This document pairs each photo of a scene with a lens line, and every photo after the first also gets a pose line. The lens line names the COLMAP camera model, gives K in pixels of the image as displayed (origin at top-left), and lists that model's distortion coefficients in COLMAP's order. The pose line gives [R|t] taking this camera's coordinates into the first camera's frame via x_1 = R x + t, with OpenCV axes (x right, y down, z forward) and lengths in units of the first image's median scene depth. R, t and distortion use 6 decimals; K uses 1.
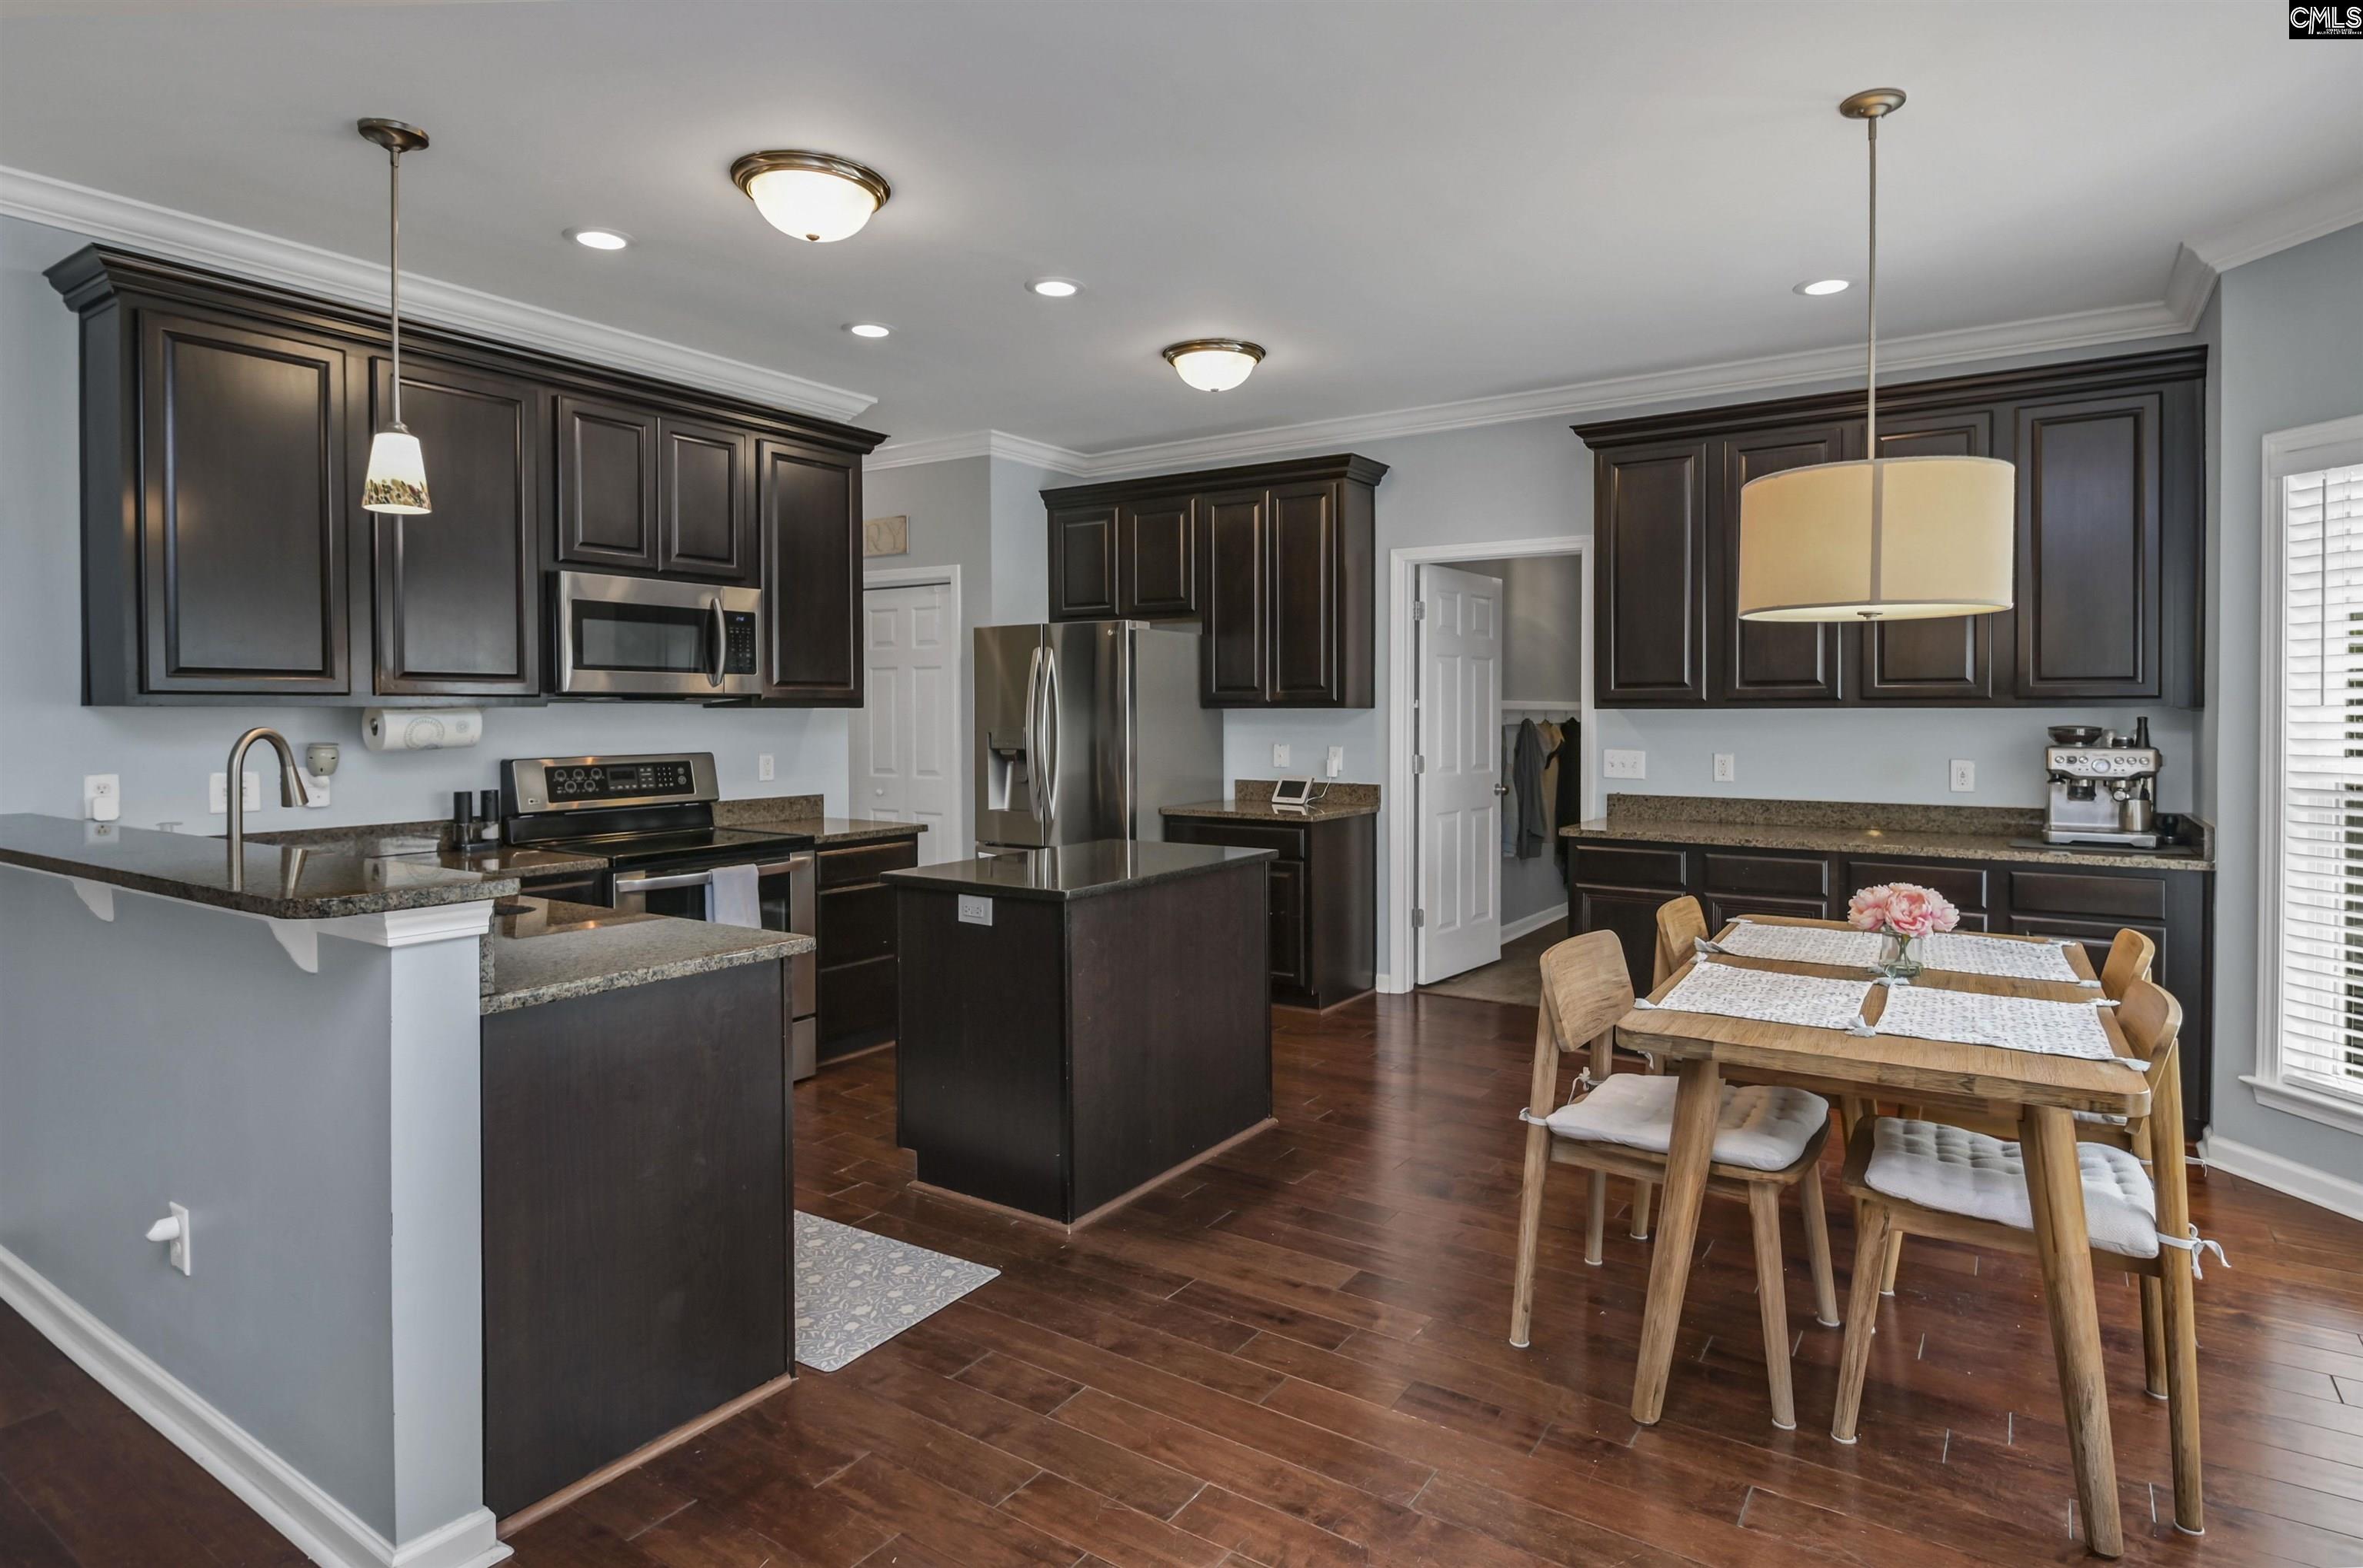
lens RADIAL K [[1227.4, 0, 1197.9], [0, 1227.4, 705.6], [0, 0, 1]] dist [-0.001296, -0.000130]
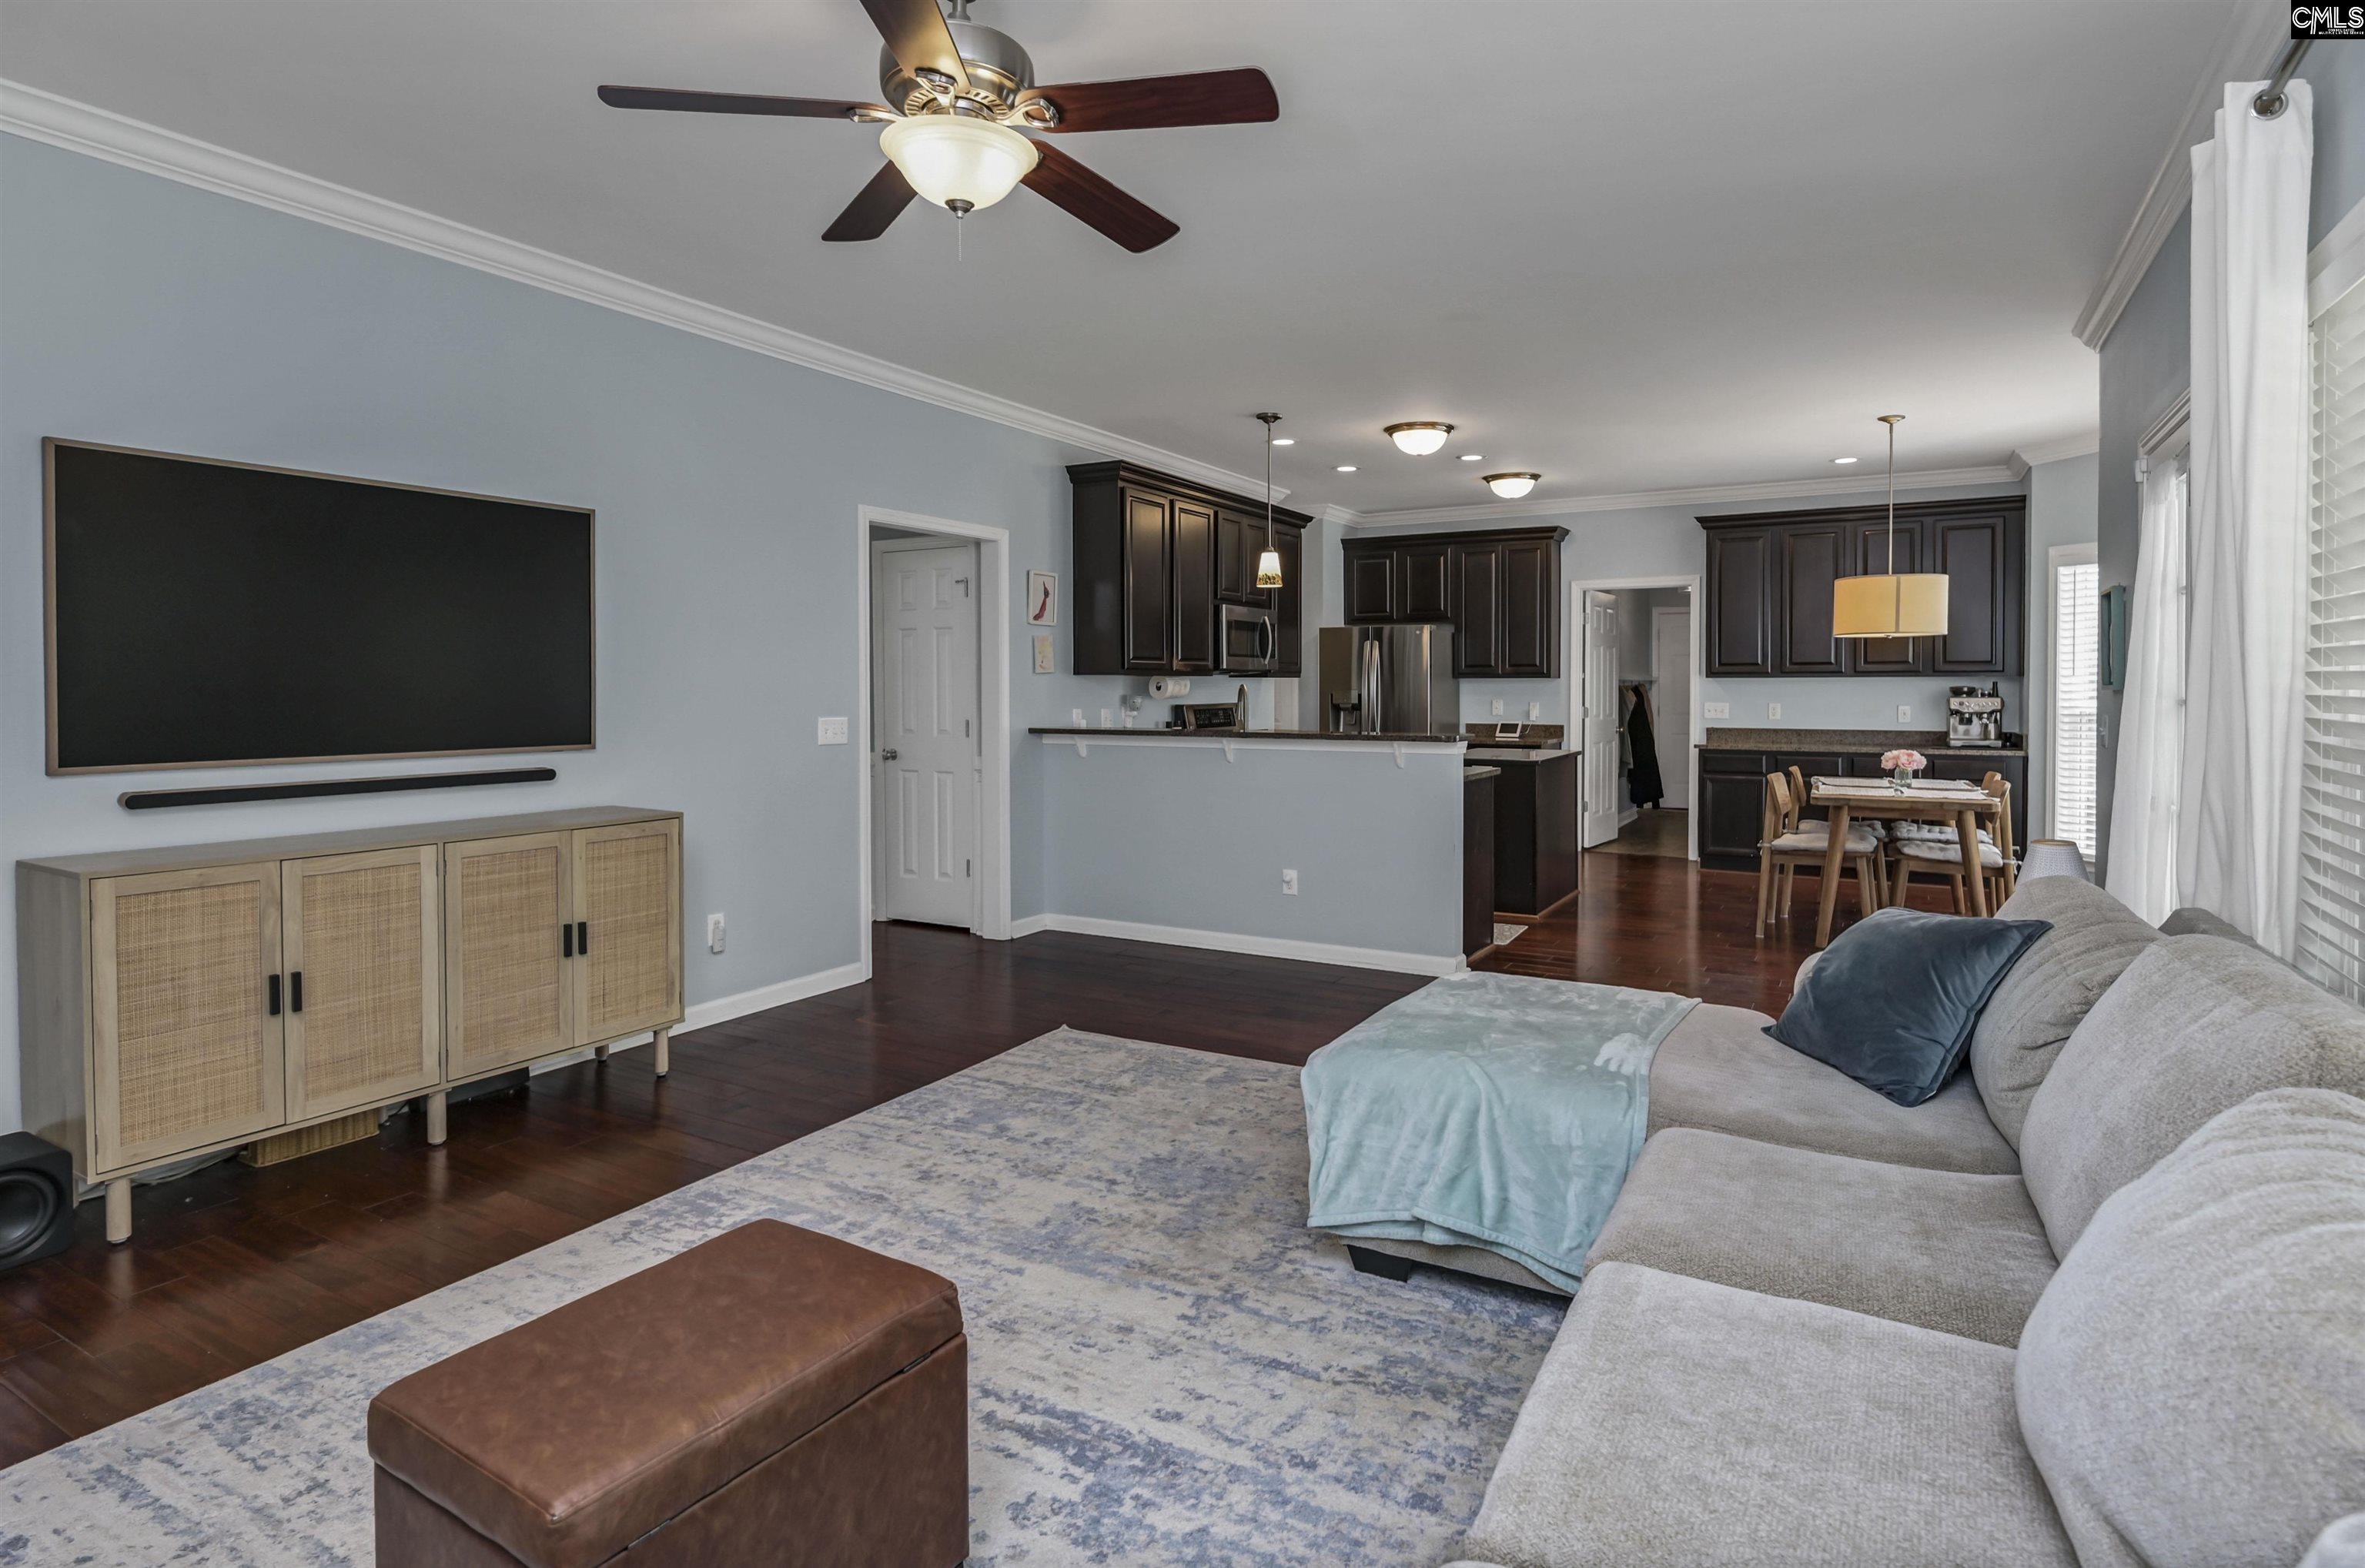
lens RADIAL K [[1228.5, 0, 1198.9], [0, 1228.5, 705.6], [0, 0, 1]] dist [-0.001296, -0.000130]
pose [[0.995945, -0.002116, 0.089935, -0.679839], [0.000169, 0.999766, 0.021649, 0.004618], [-0.089959, -0.021546, 0.995712, -0.847637]]
